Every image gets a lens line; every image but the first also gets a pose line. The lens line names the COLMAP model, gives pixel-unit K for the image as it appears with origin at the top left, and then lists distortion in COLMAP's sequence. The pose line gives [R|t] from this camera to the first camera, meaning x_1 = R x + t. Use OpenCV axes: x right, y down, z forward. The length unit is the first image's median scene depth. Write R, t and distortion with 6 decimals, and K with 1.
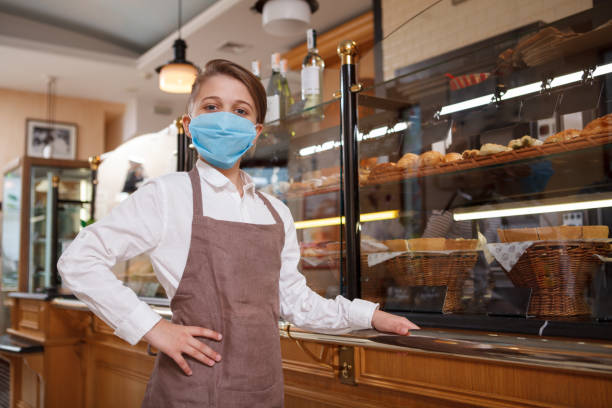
lens RADIAL K [[684.9, 0, 307.4], [0, 684.9, 205.0], [0, 0, 1]] dist [-0.018567, 0.000000]
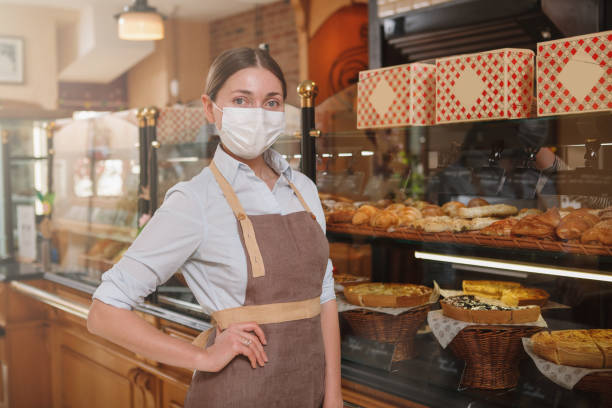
lens RADIAL K [[862.6, 0, 310.6], [0, 862.6, 201.6], [0, 0, 1]] dist [0.026857, 0.000000]
pose [[0.999951, -0.003717, -0.009220, 0.040171], [0.005065, 0.988566, 0.150704, -0.139306], [0.008555, -0.150743, 0.988536, -0.129124]]
